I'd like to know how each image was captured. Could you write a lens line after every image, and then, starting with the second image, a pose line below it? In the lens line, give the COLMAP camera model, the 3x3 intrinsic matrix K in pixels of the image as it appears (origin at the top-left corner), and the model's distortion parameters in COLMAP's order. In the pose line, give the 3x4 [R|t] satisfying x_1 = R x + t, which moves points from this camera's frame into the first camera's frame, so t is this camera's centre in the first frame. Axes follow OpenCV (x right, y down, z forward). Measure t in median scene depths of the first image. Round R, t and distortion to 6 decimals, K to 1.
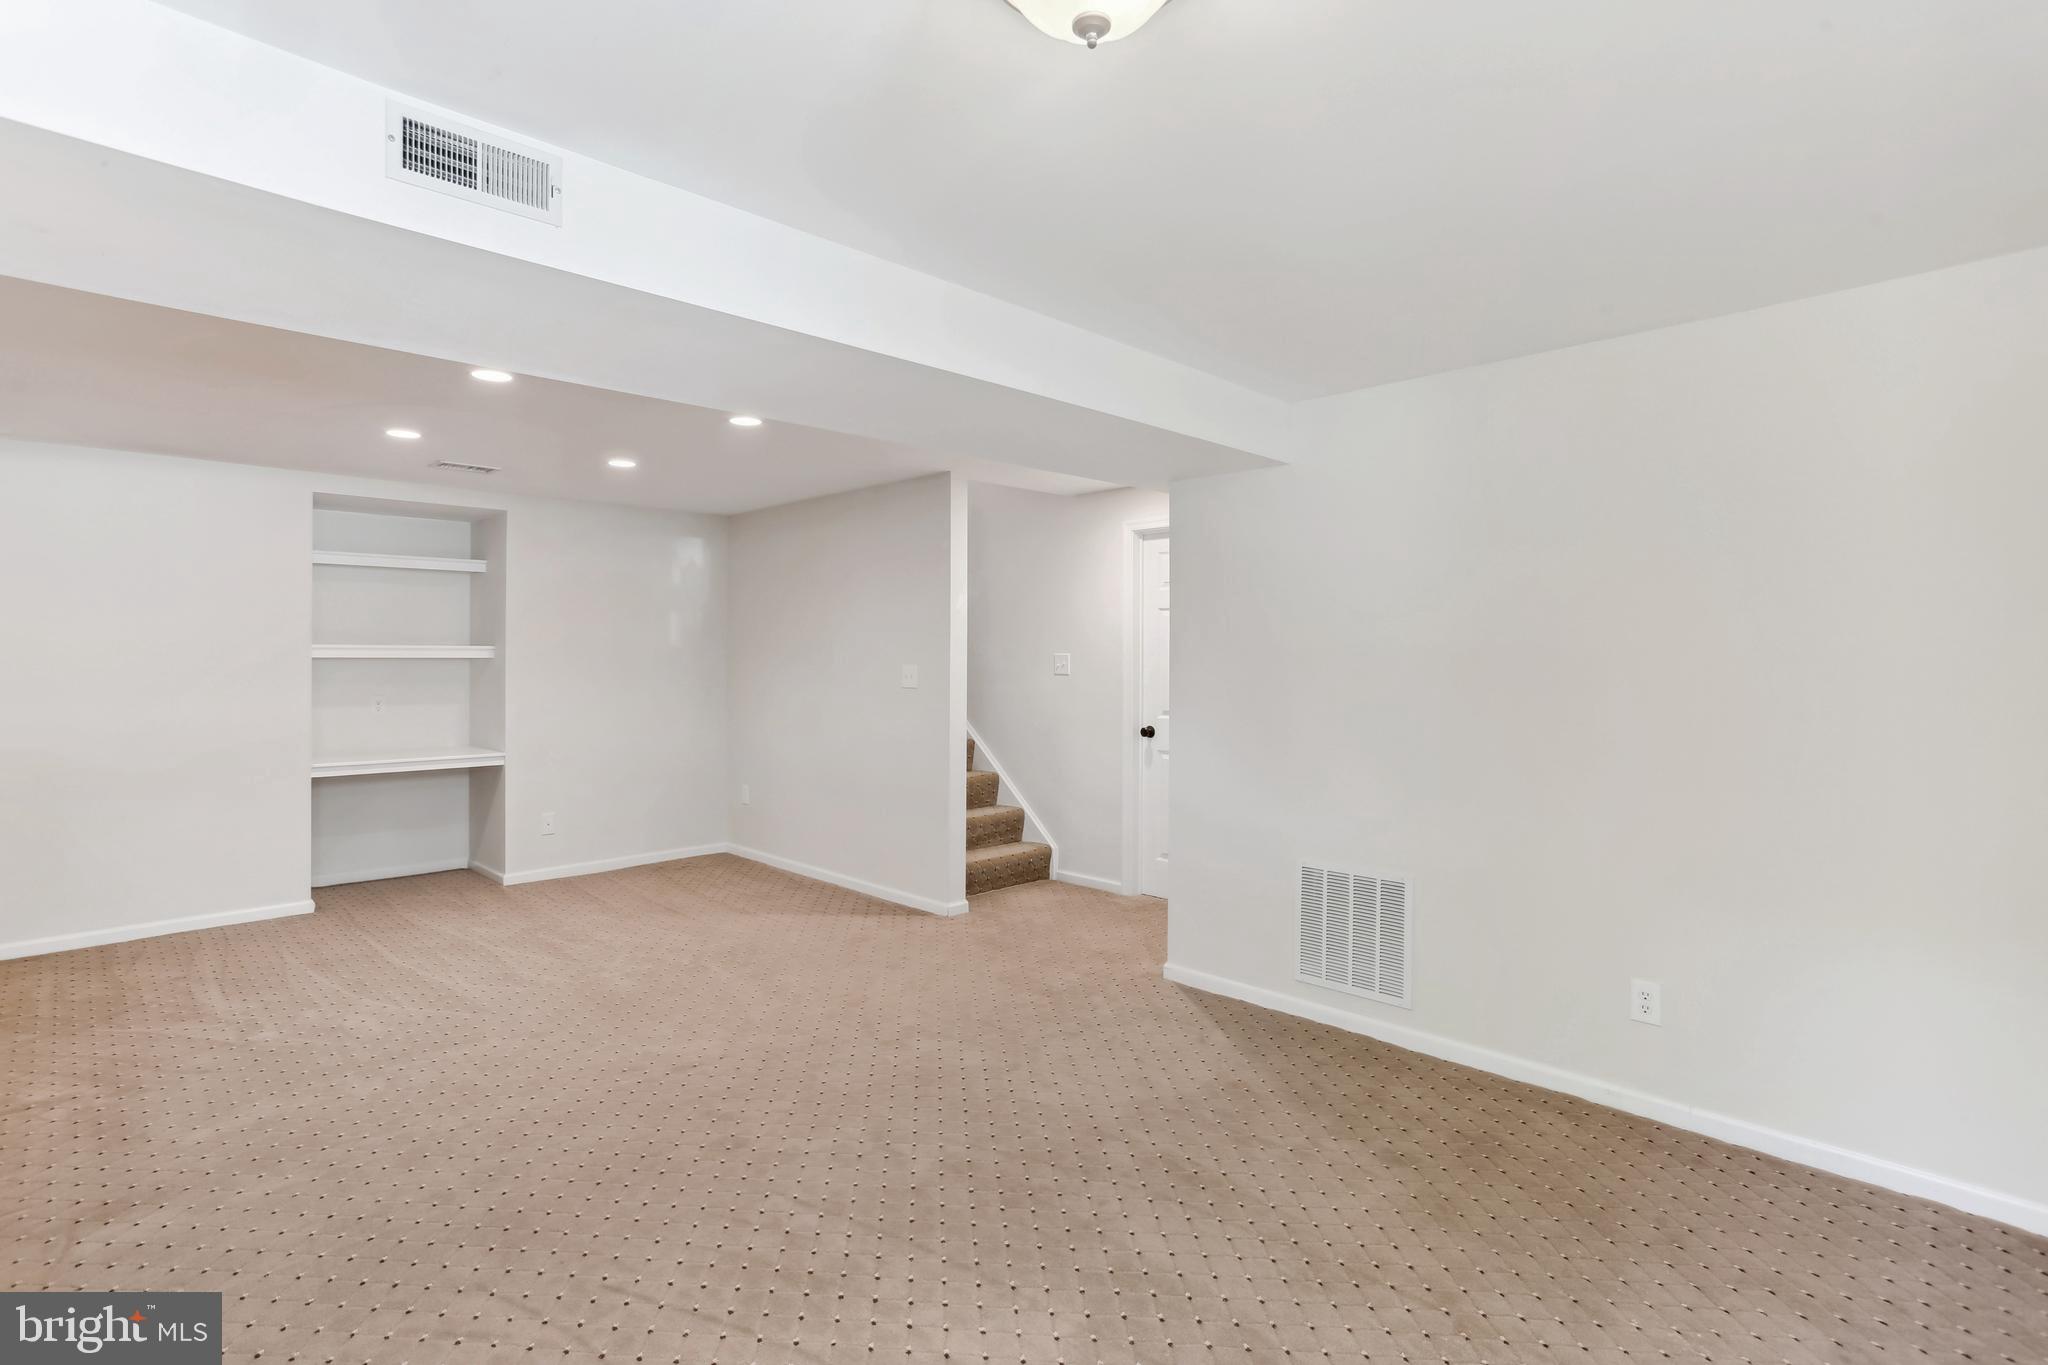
lens RADIAL K [[994.9, 0, 1005.8], [0, 994.9, 678.8], [0, 0, 1]] dist [-0.043434, 0.025419]
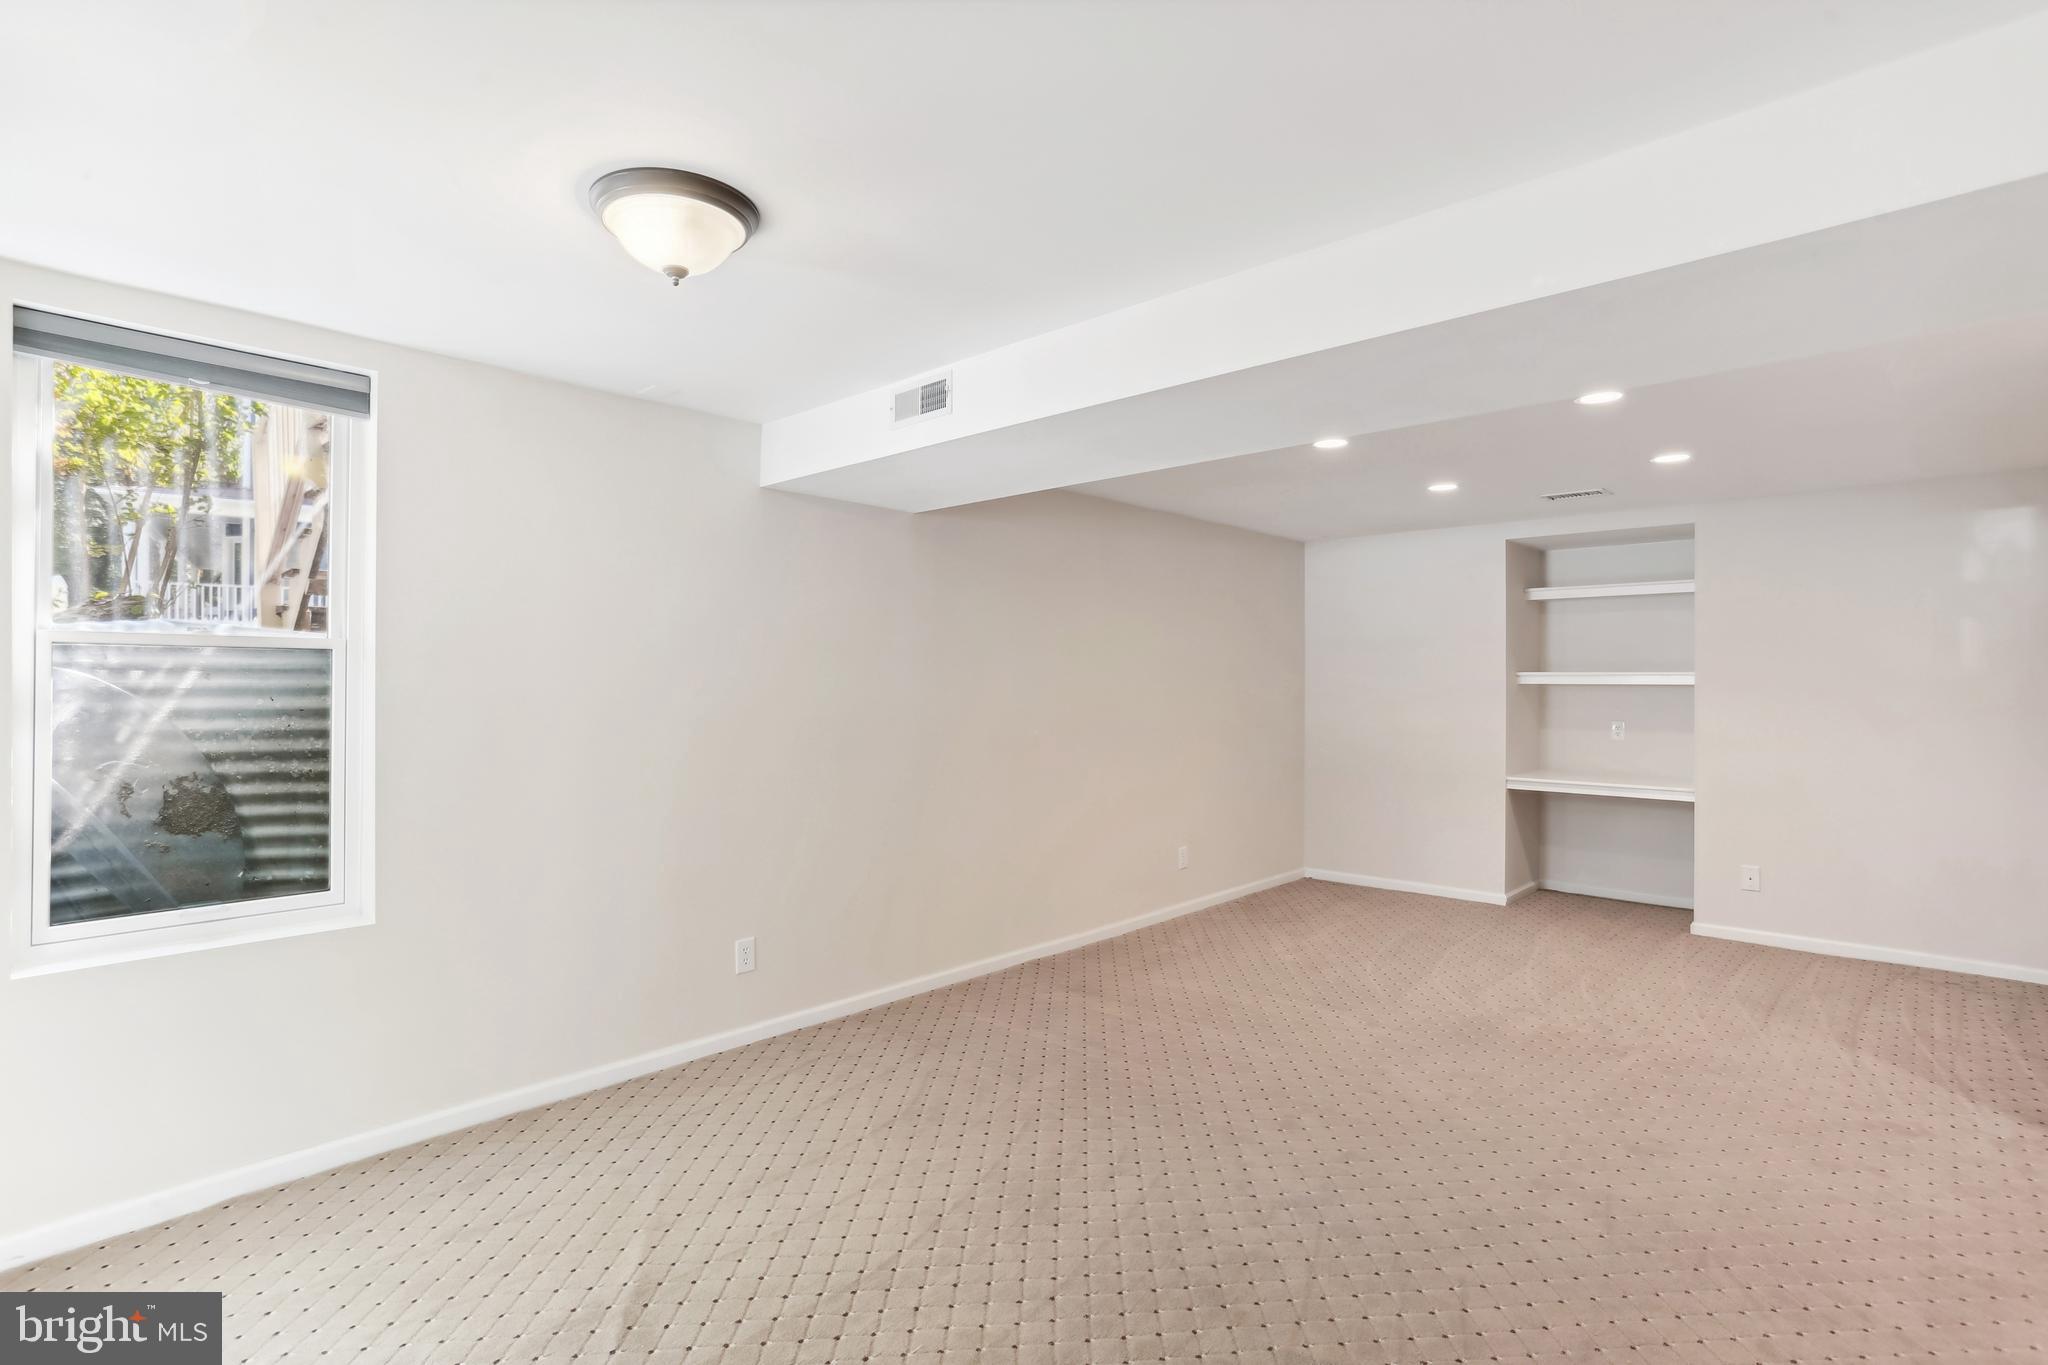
lens RADIAL K [[994.9, 0, 1006.6], [0, 994.9, 680.1], [0, 0, 1]] dist [-0.043434, 0.025419]
pose [[0.027747, -0.005090, -0.999602, 0.531104], [-0.024270, 0.999689, -0.005764, -0.006546], [0.999320, 0.024420, 0.027614, 0.470429]]
